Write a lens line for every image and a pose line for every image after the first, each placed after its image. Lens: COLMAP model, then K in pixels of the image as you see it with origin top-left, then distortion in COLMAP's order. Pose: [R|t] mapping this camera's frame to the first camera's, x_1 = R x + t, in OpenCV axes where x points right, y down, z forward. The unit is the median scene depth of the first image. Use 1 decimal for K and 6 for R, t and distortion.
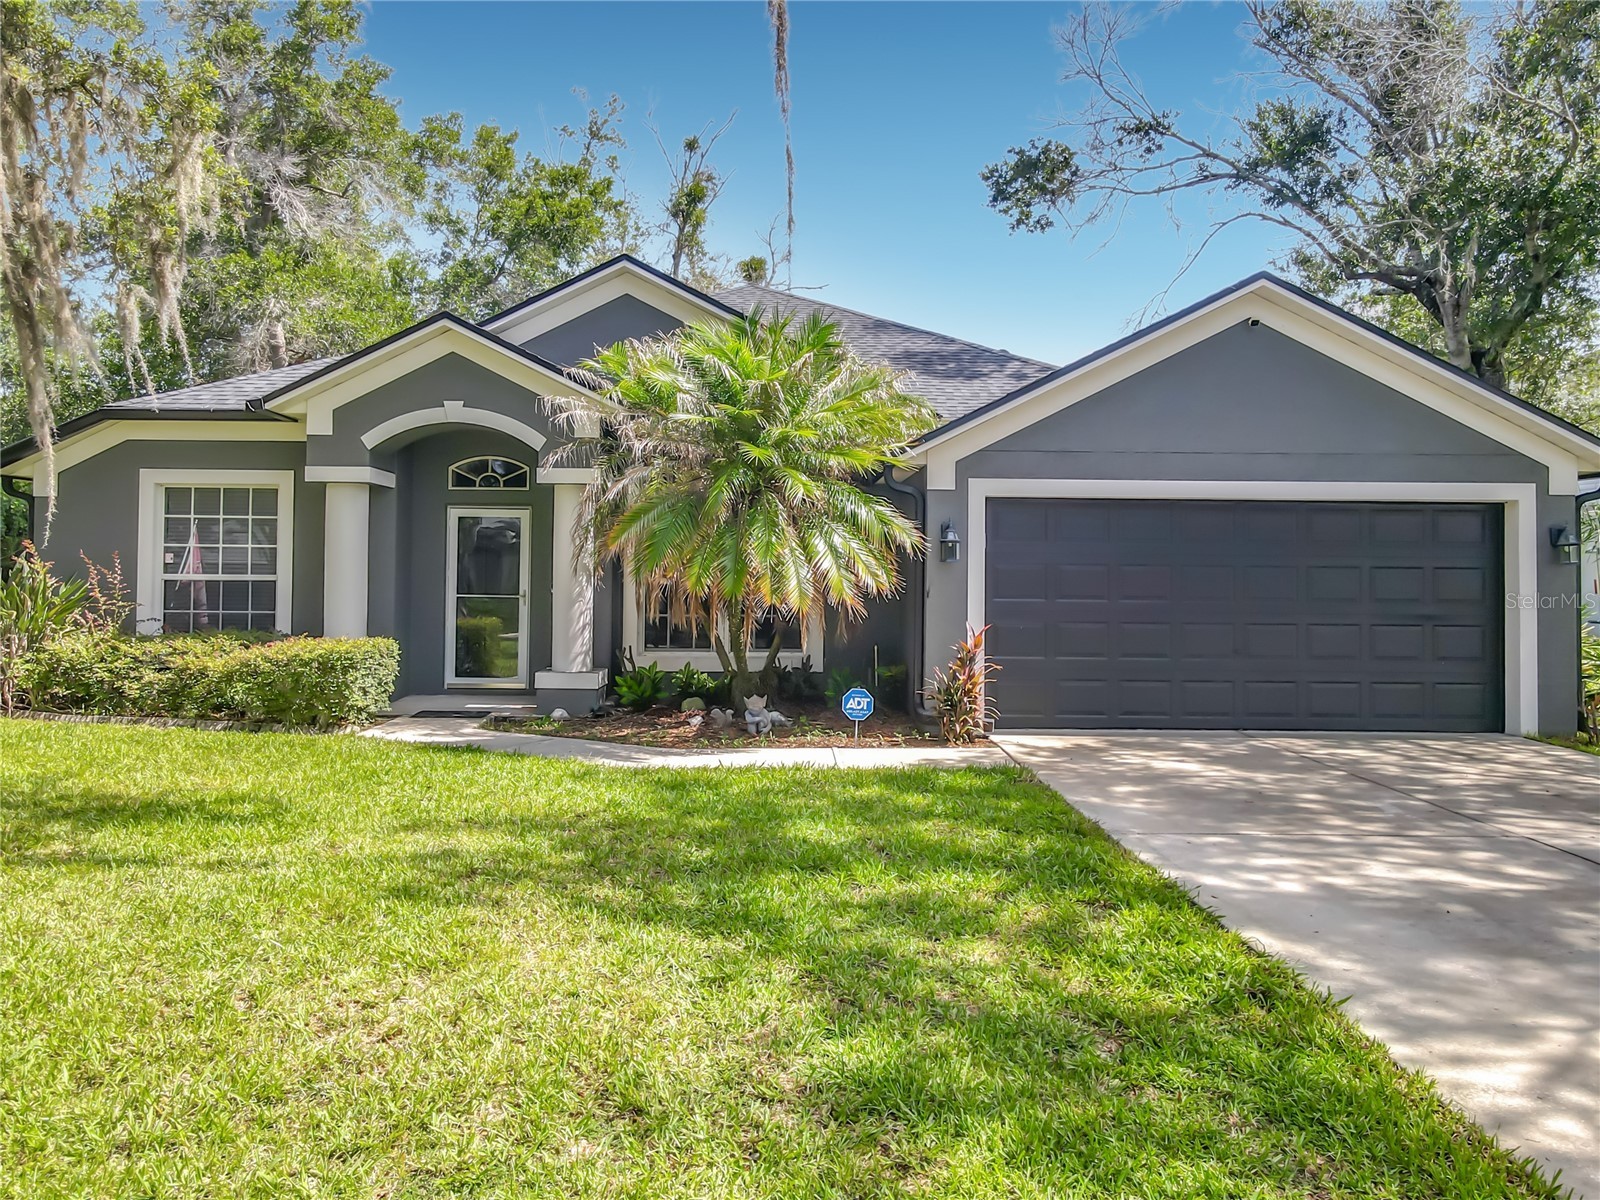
lens RADIAL K [[1142.8, 0, 800.4], [0, 1142.8, 533.7], [0, 0, 1]] dist [0.007588, 0.003059]
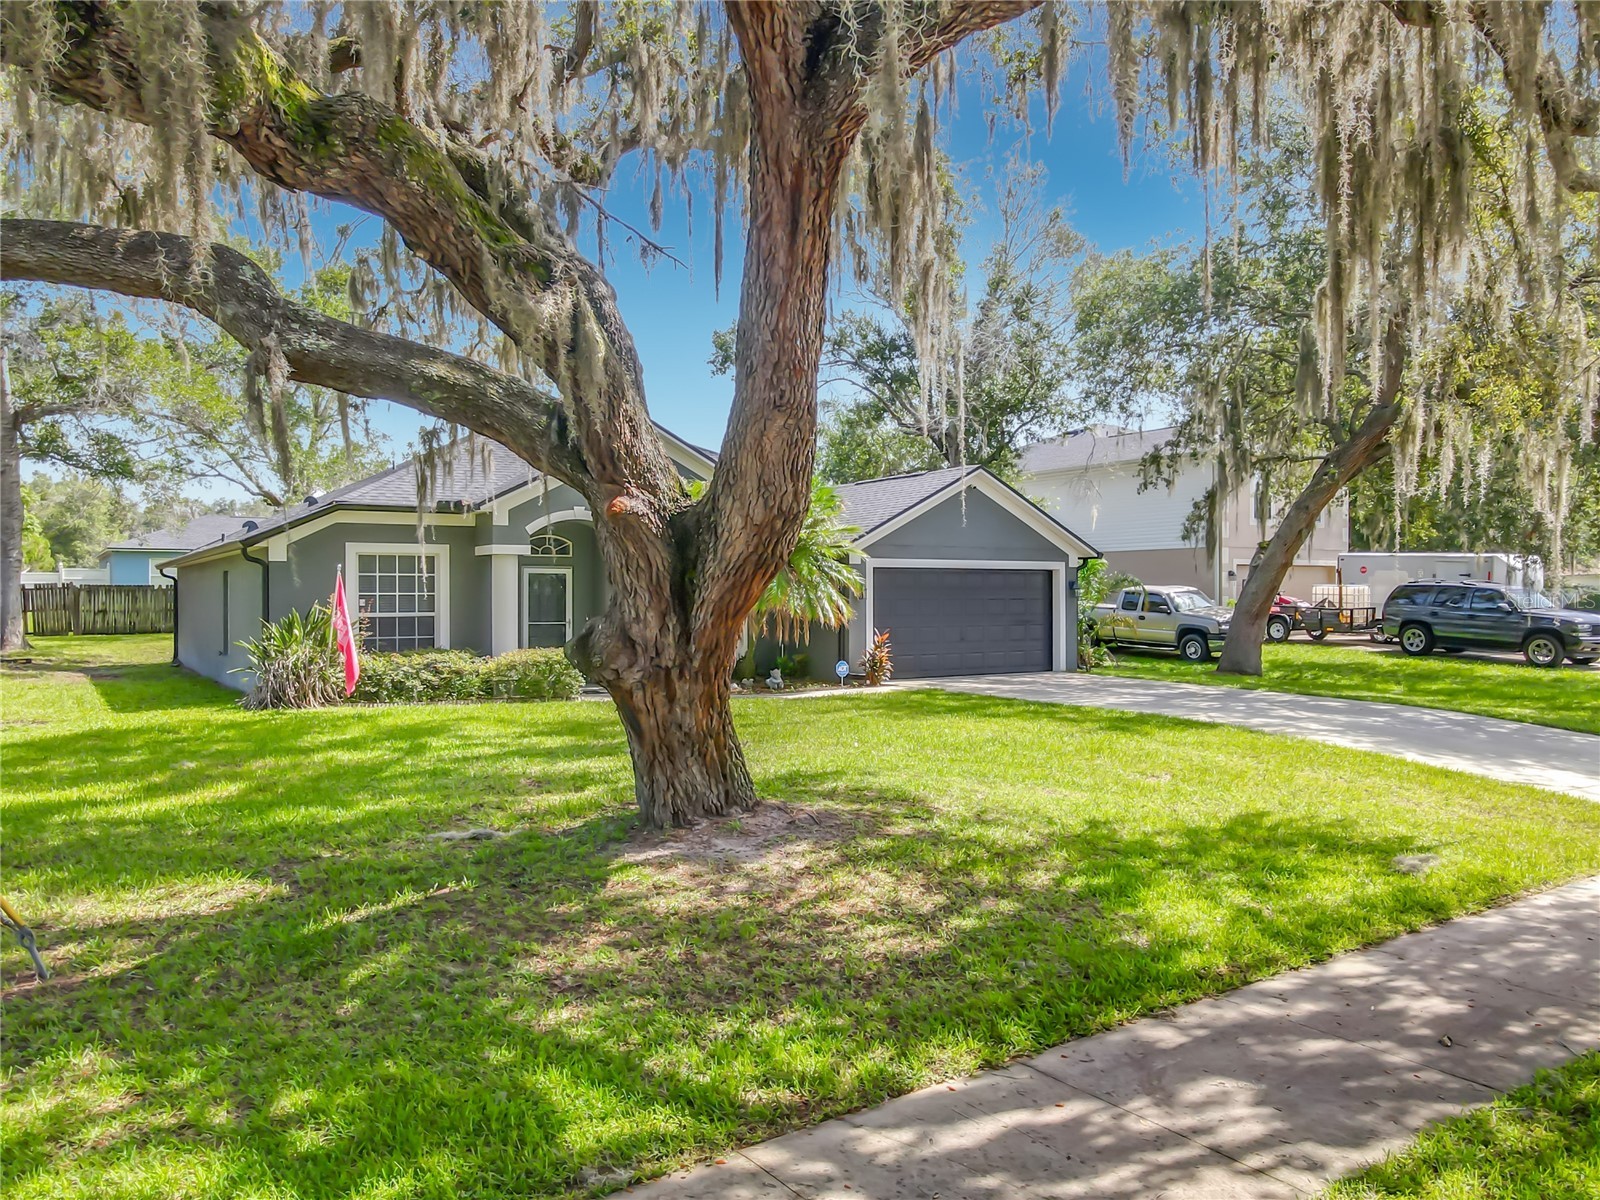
lens RADIAL K [[1188.4, 0, 790.2], [0, 1188.4, 593.2], [0, 0, 1]] dist [0.007958, 0.008257]
pose [[0.849527, -0.008891, 0.527469, -0.900877], [-0.002443, 0.999781, 0.020786, -0.024371], [-0.527539, -0.018947, 0.849320, -0.613079]]
